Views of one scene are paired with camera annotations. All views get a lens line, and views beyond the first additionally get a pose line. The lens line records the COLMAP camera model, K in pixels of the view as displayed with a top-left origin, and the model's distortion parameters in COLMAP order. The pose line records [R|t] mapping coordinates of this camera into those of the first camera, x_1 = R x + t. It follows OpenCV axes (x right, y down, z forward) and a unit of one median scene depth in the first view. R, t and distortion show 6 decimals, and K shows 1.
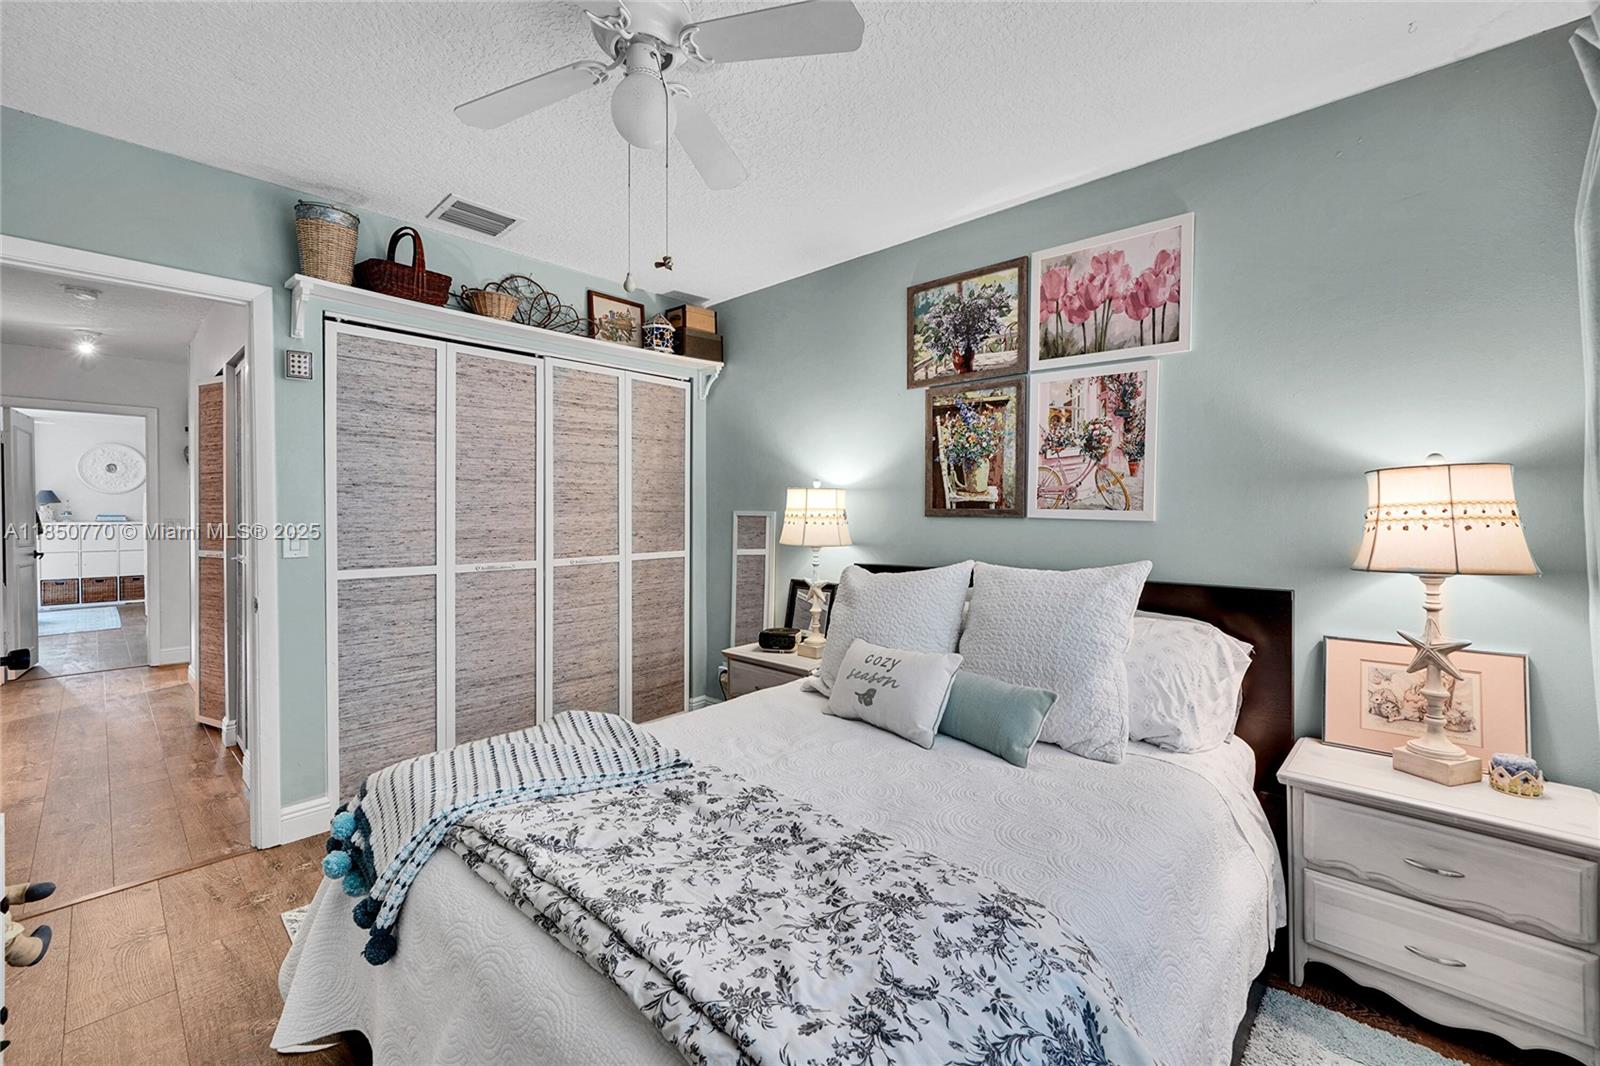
lens RADIAL K [[657.6, 0, 796.6], [0, 657.6, 534.6], [0, 0, 1]] dist [-0.001778, -0.000019]
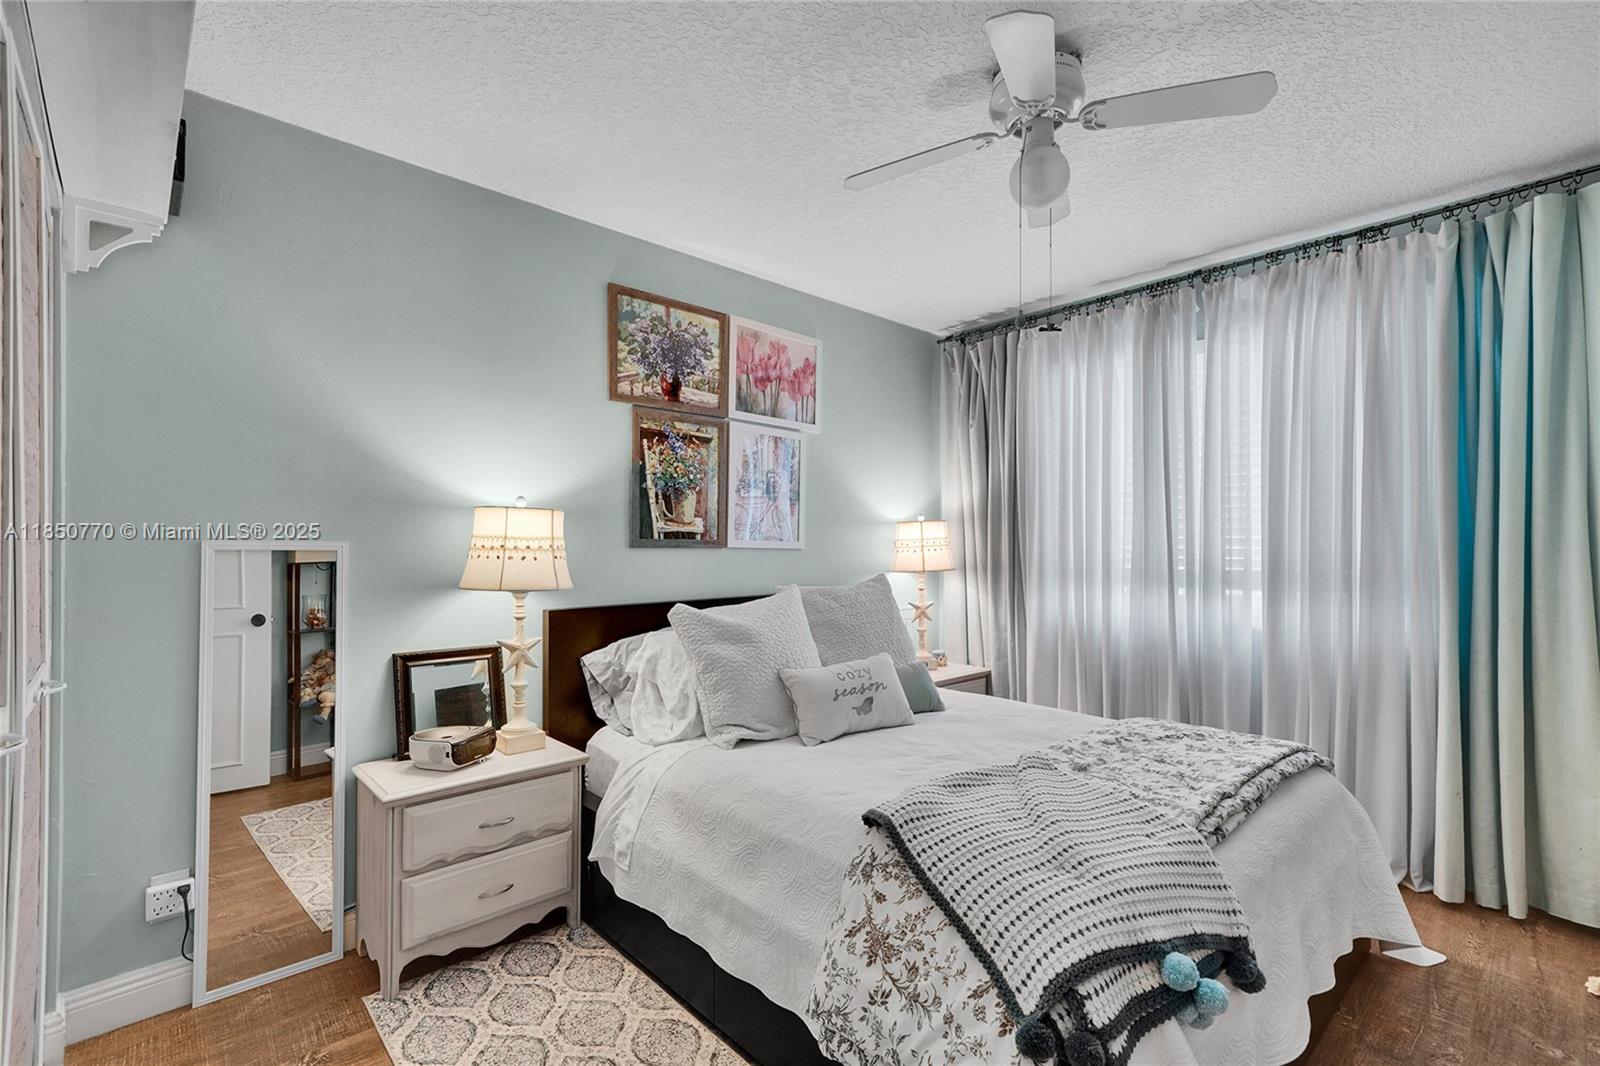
lens RADIAL K [[657.6, 0, 796.6], [0, 657.6, 534.6], [0, 0, 1]] dist [-0.001778, -0.000019]
pose [[0.128164, -0.002217, 0.991751, -0.691657], [0.019948, 0.999801, -0.000343, -0.042125], [-0.991552, 0.019827, 0.128182, 0.688521]]
